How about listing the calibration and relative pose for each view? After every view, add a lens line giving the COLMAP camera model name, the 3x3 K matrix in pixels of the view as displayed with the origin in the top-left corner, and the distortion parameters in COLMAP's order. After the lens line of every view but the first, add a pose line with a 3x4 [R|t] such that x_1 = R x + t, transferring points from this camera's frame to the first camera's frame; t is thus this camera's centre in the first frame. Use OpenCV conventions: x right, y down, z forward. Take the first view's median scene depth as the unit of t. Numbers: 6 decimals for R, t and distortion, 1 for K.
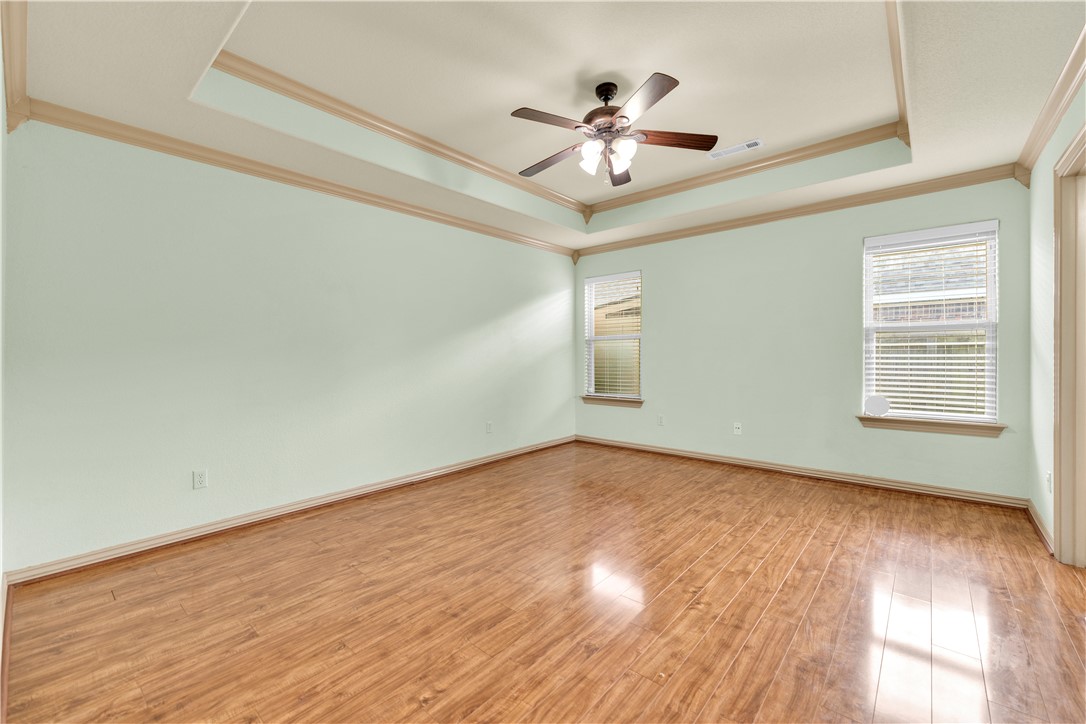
lens RADIAL K [[444.4, 0, 537.5], [0, 444.4, 371.4], [0, 0, 1]] dist [0.002212, 0.000188]
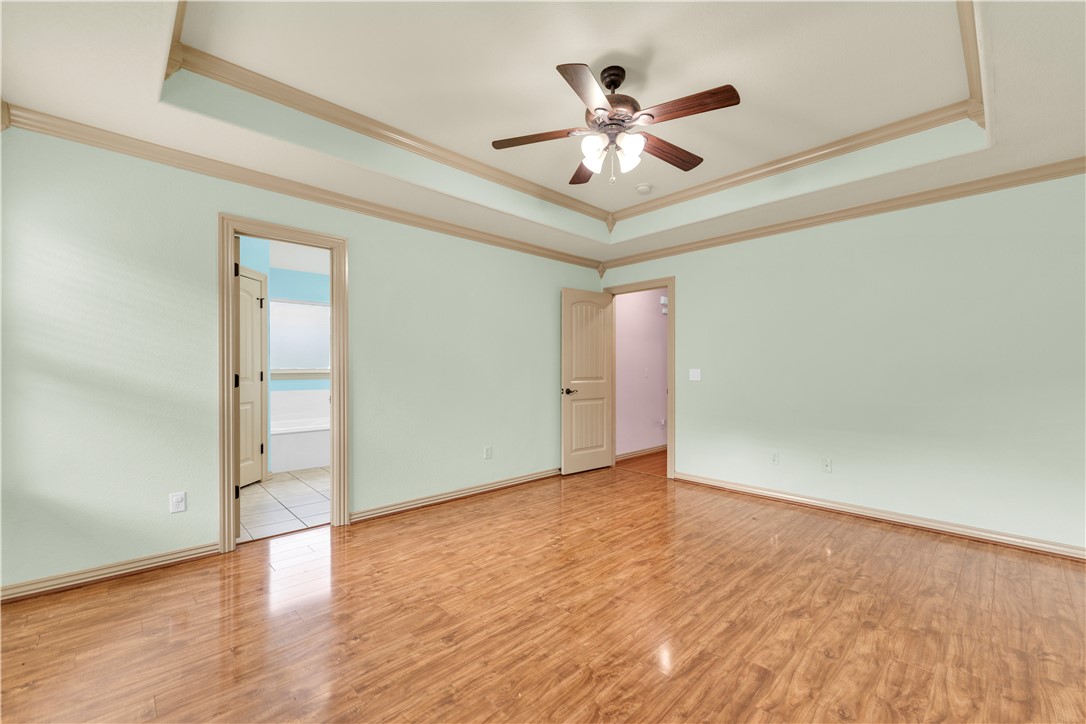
lens RADIAL K [[444.4, 0, 537.5], [0, 444.4, 371.4], [0, 0, 1]] dist [0.002212, 0.000188]
pose [[-0.995073, 0.006731, 0.098913, 0.165572], [0.011388, 0.998849, 0.046585, -0.072448], [-0.098486, 0.047482, -0.994005, 1.486355]]
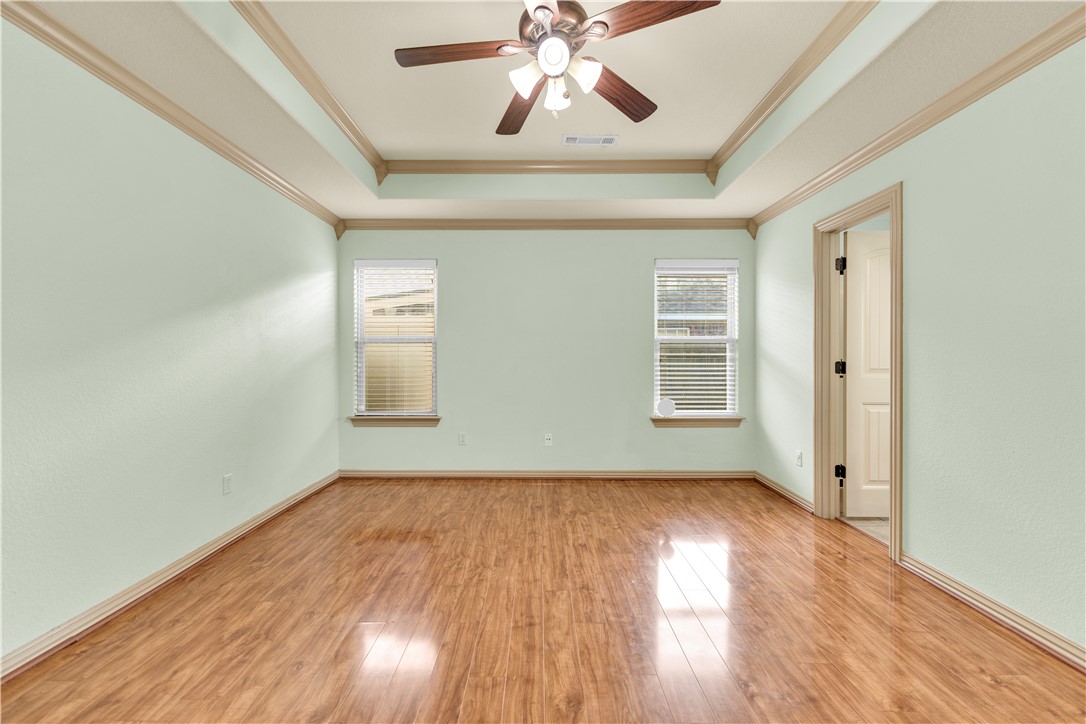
lens RADIAL K [[444.4, 0, 537.5], [0, 444.4, 371.4], [0, 0, 1]] dist [0.002212, 0.000188]
pose [[0.755741, -0.009926, 0.654795, -0.248505], [0.019777, 0.999775, -0.007671, -0.014772], [-0.654572, 0.018747, 0.755767, 0.383136]]
